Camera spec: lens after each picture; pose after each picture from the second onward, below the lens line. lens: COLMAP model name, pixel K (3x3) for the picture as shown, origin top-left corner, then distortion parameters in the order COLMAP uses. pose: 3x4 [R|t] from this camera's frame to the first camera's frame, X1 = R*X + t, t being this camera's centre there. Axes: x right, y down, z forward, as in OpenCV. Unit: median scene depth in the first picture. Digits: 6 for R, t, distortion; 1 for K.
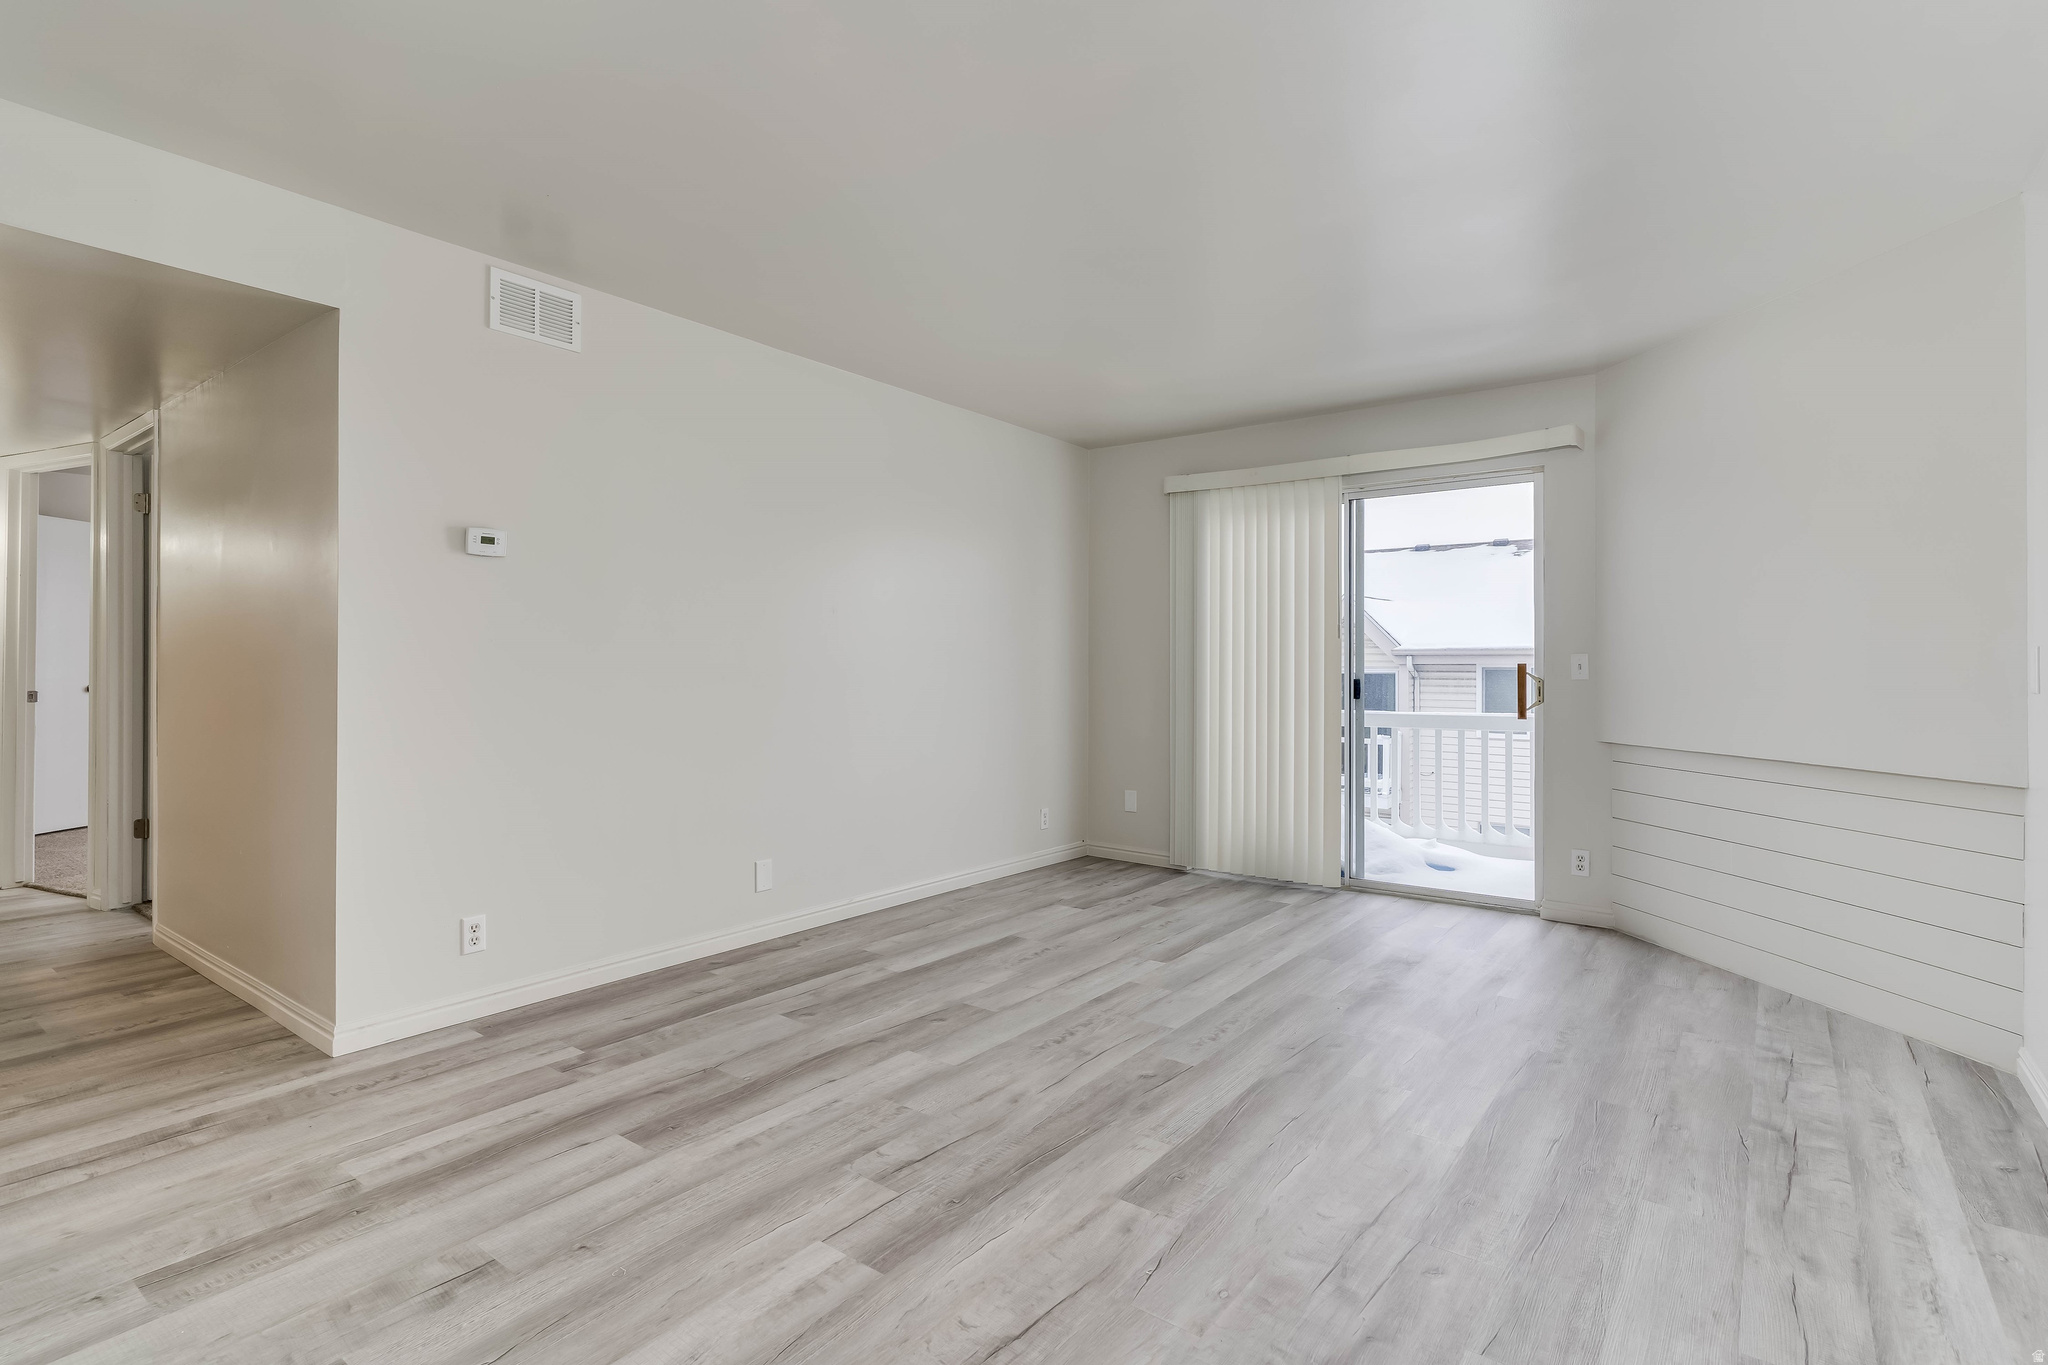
lens RADIAL K [[987.4, 0, 1019.5], [0, 987.4, 672.3], [0, 0, 1]] dist [0.005173, -0.001841]
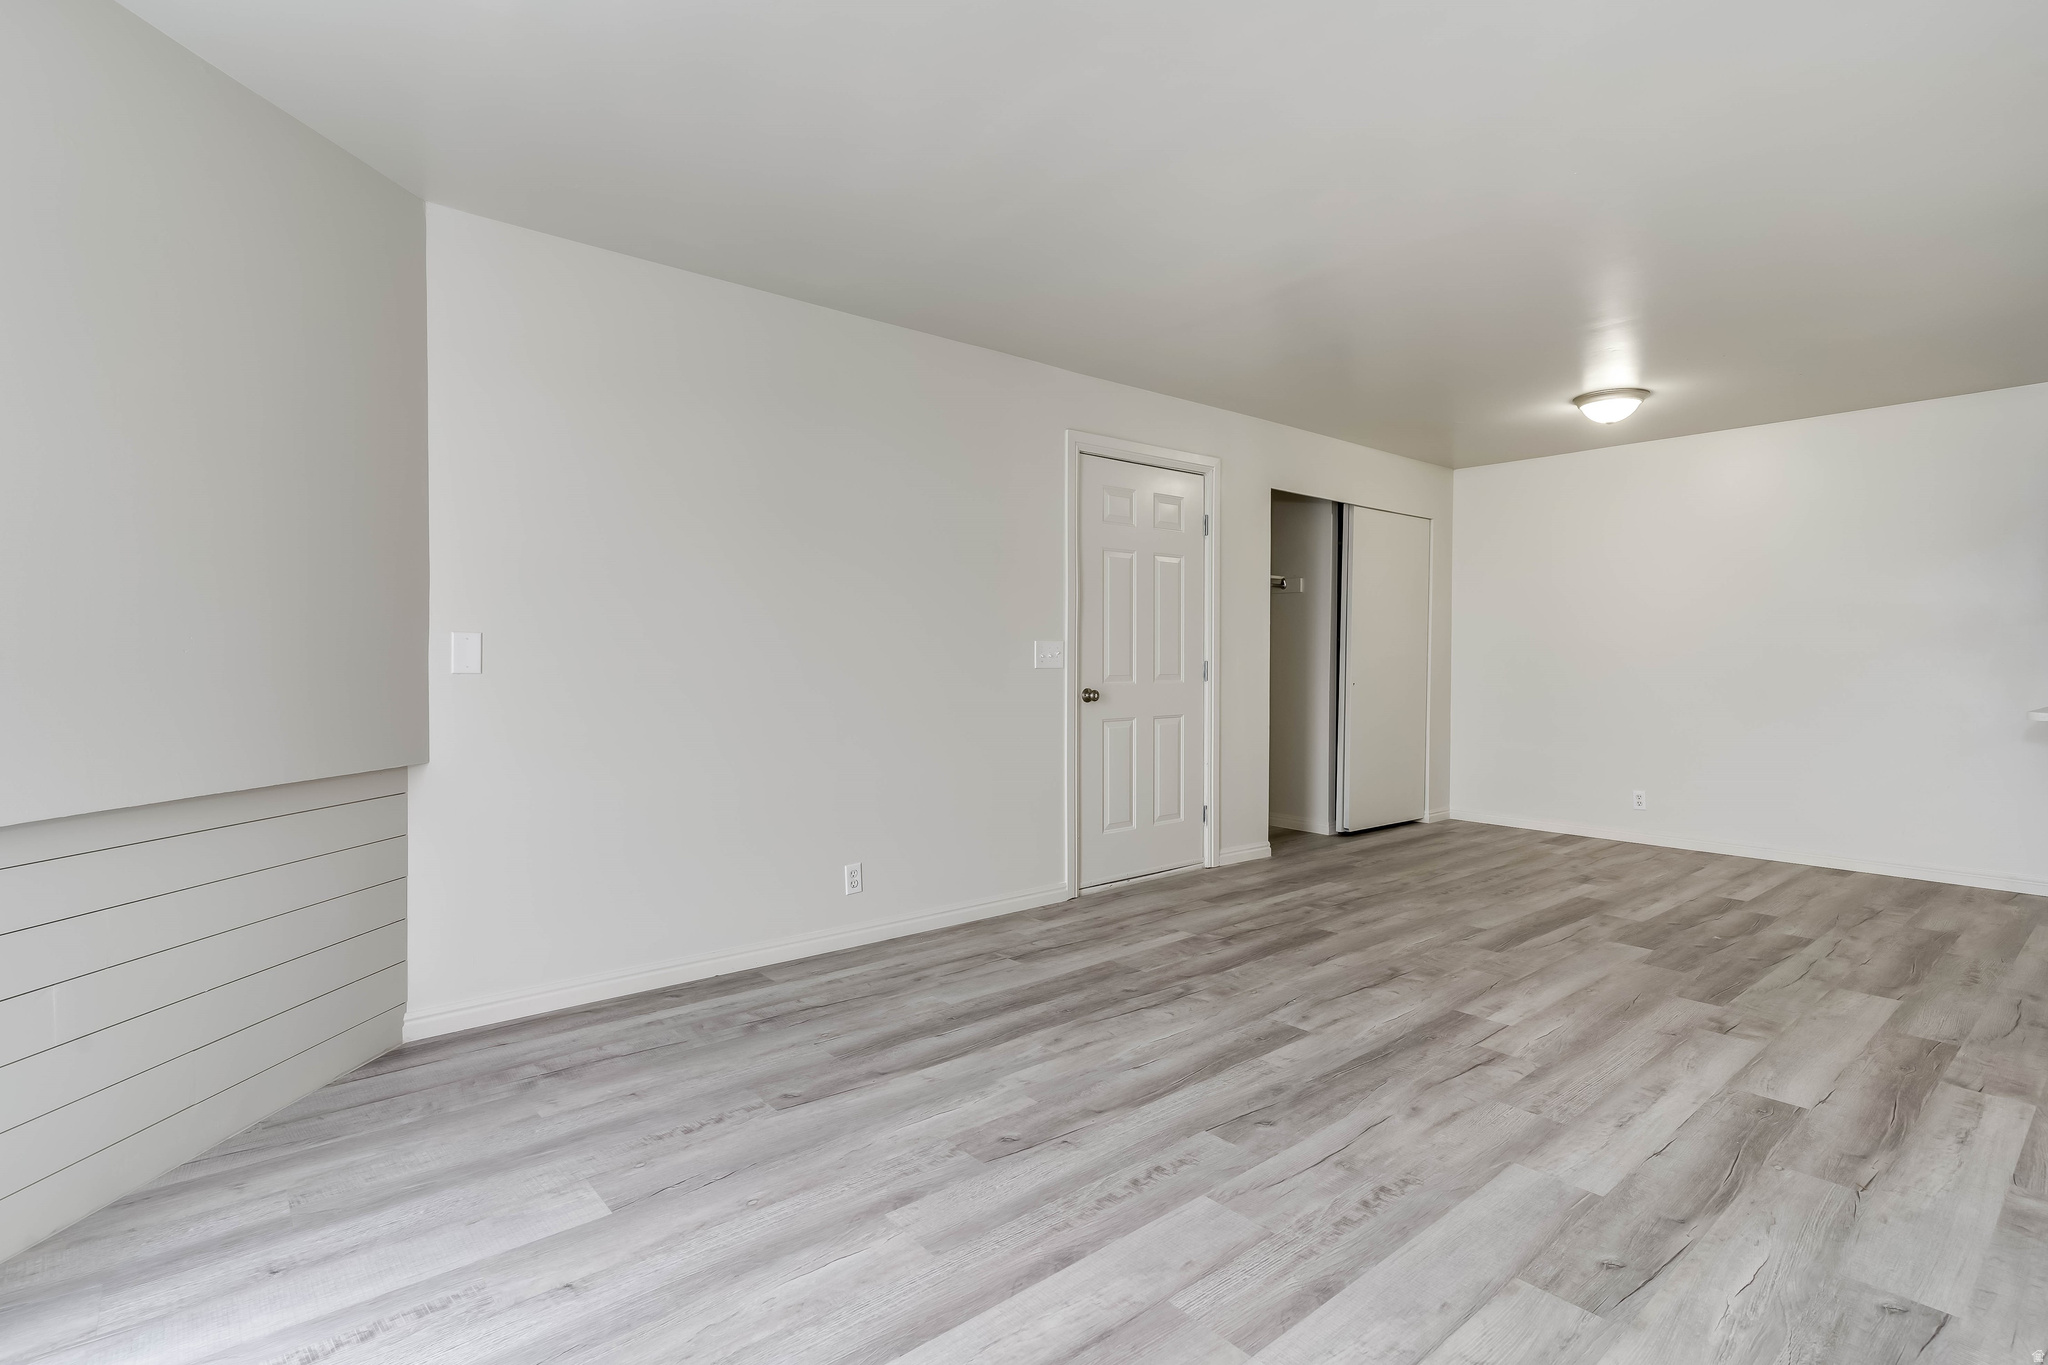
lens RADIAL K [[987.4, 0, 1013.6], [0, 987.4, 678.6], [0, 0, 1]] dist [0.005173, -0.001841]
pose [[-0.975114, -0.010609, 0.221450, 0.151355], [-0.004695, 0.999619, 0.027213, -0.007143], [-0.221654, 0.025496, -0.974792, 1.822594]]
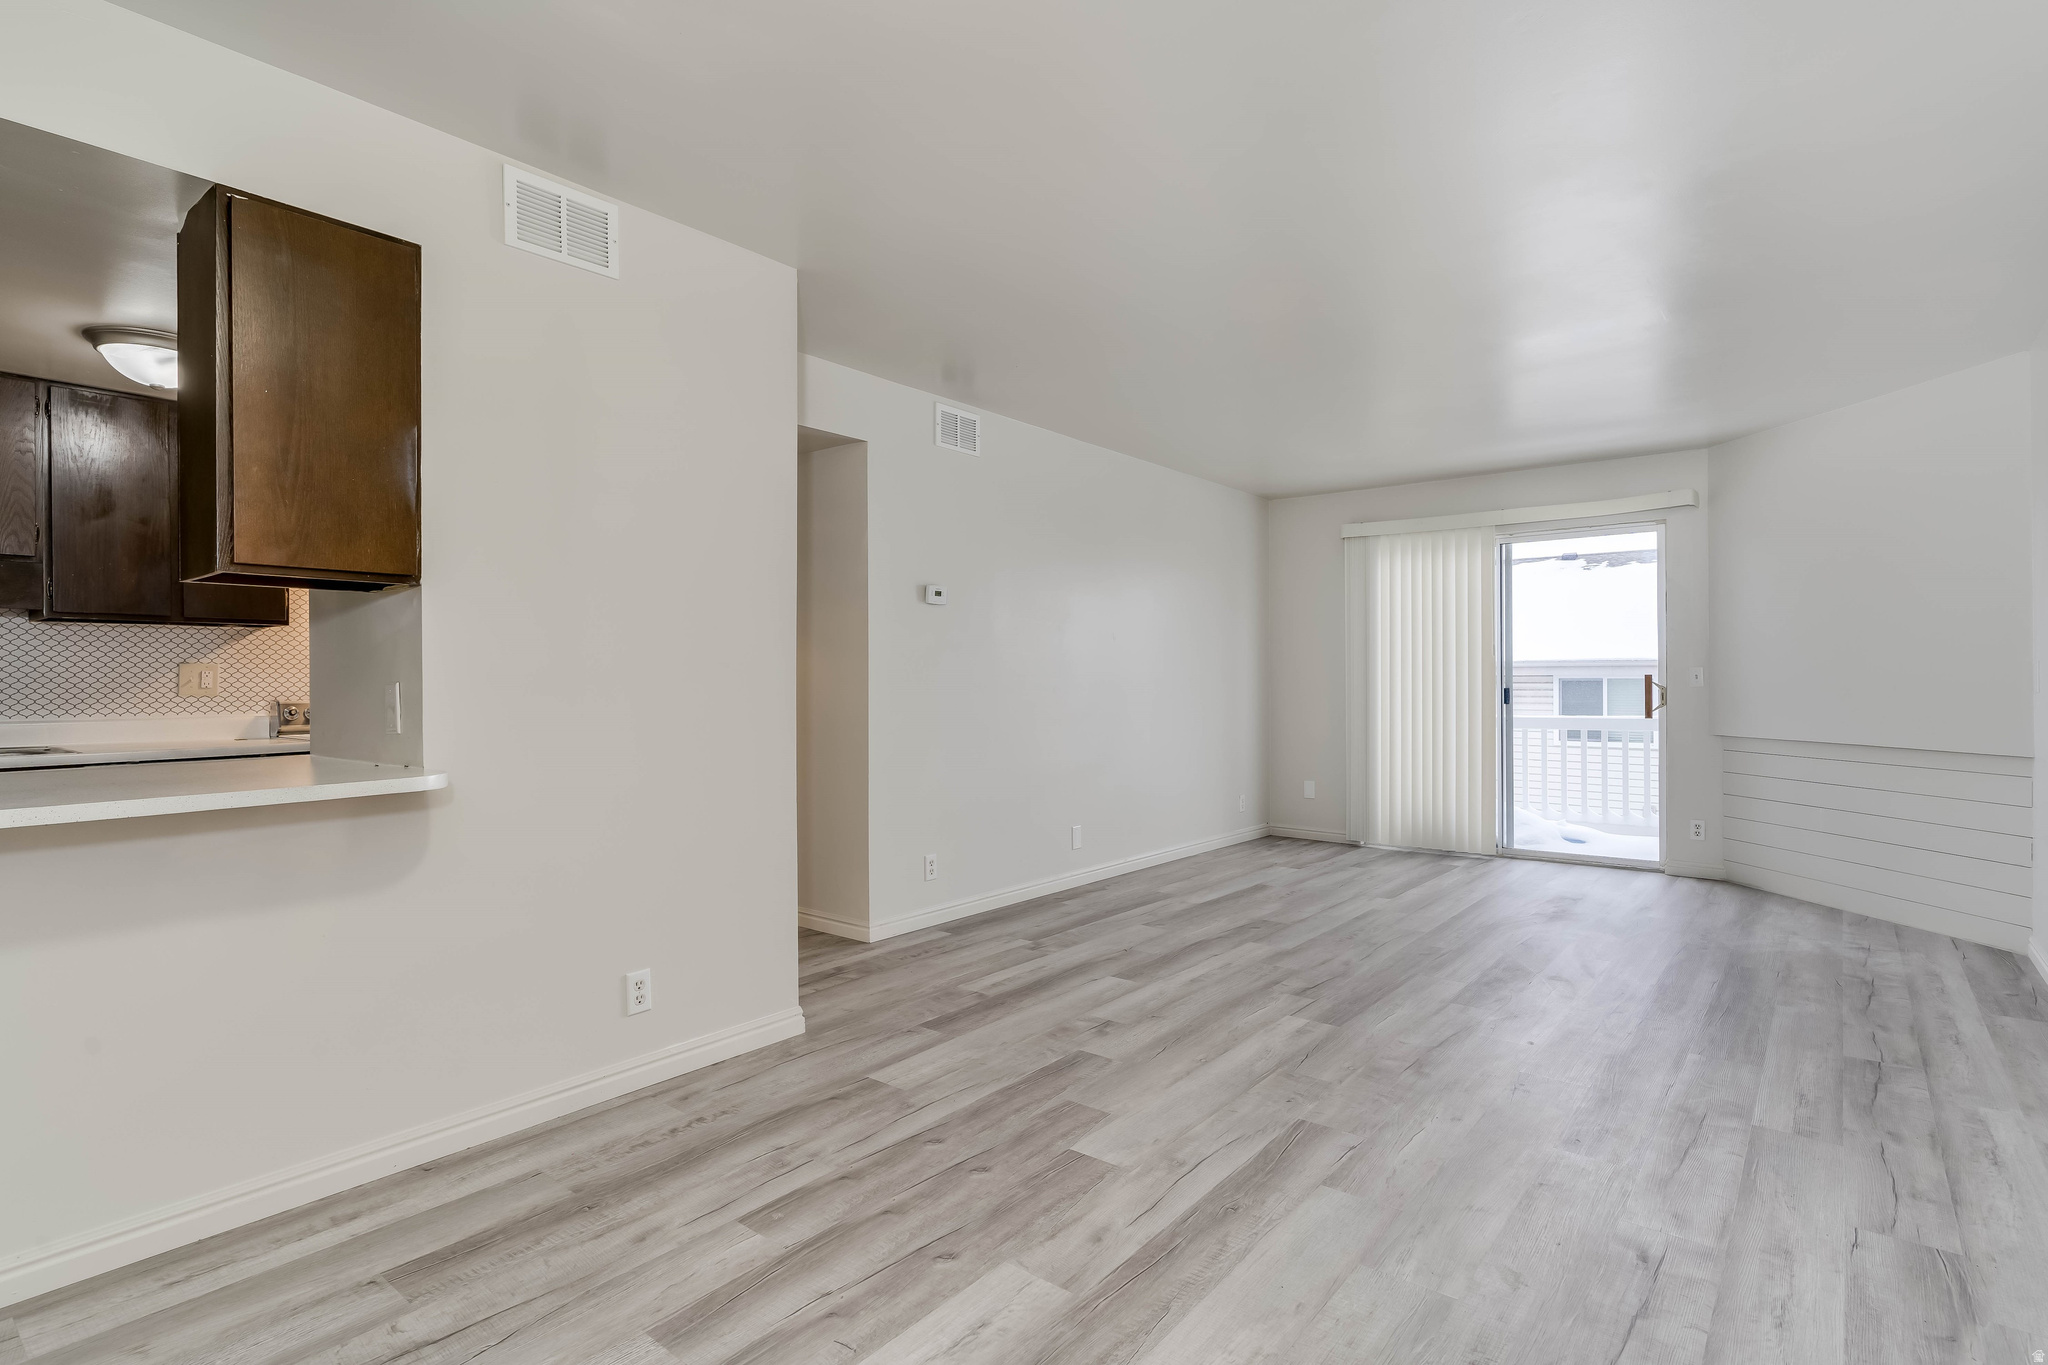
lens RADIAL K [[1011.7, 0, 1022.6], [0, 1011.7, 682.4], [0, 0, 1]] dist [-0.000474, 0.001020]
pose [[0.999577, -0.005890, -0.028470, -0.413361], [0.005770, 0.999974, -0.004318, 0.003830], [0.028495, 0.004152, 0.999585, -0.516047]]
